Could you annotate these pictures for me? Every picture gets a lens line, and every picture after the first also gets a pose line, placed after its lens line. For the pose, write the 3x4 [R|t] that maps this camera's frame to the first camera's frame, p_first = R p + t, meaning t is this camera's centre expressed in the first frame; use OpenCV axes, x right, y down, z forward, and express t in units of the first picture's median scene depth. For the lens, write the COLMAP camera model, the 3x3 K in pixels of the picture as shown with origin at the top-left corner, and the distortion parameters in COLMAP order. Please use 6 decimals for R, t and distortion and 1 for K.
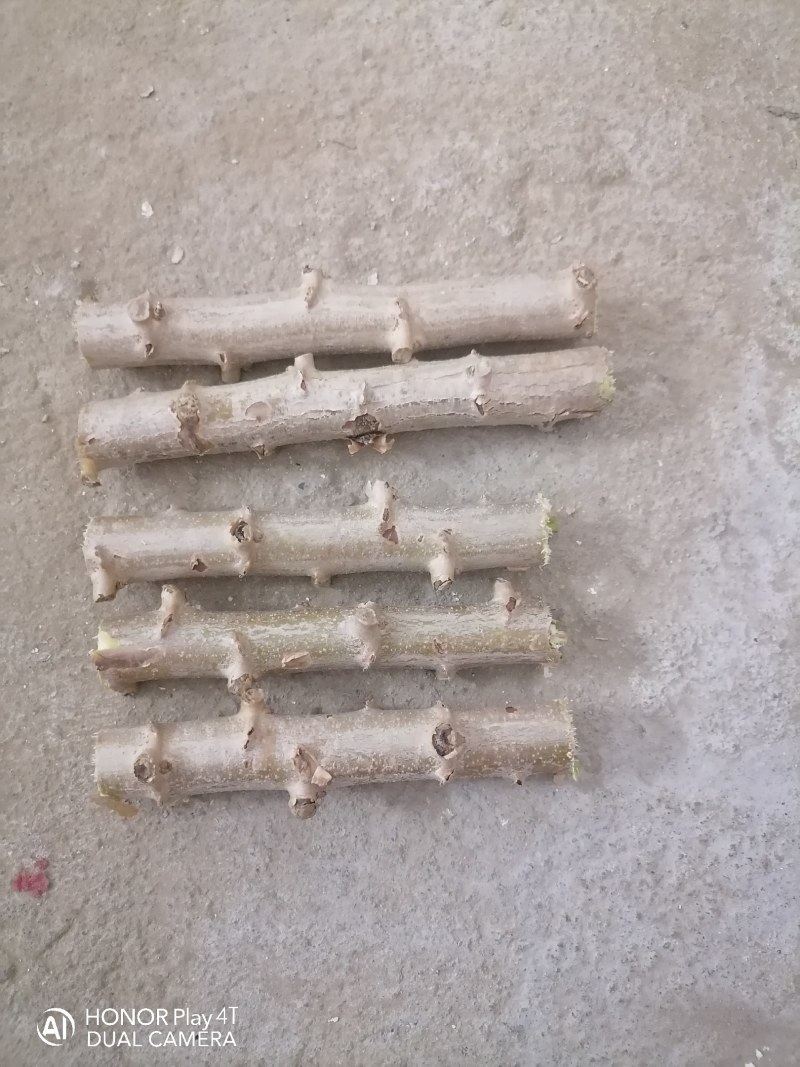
lens RADIAL K [[766.5, 0, 388.4], [0, 766.5, 526.9], [0, 0, 1]] dist [0.008684, -0.009201]
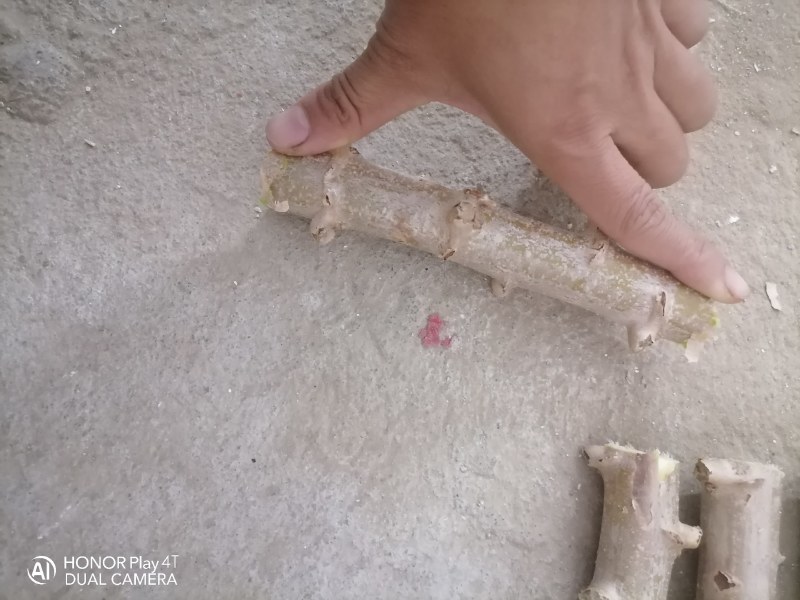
lens RADIAL K [[574.7, 0, 393.5], [0, 574.7, 299.6], [0, 0, 1]] dist [0.008684, -0.009201]
pose [[-0.240500, 0.947179, -0.212162, -0.326956], [-0.968607, -0.220020, 0.115720, 0.434843], [0.062928, 0.233332, 0.970359, 0.220920]]
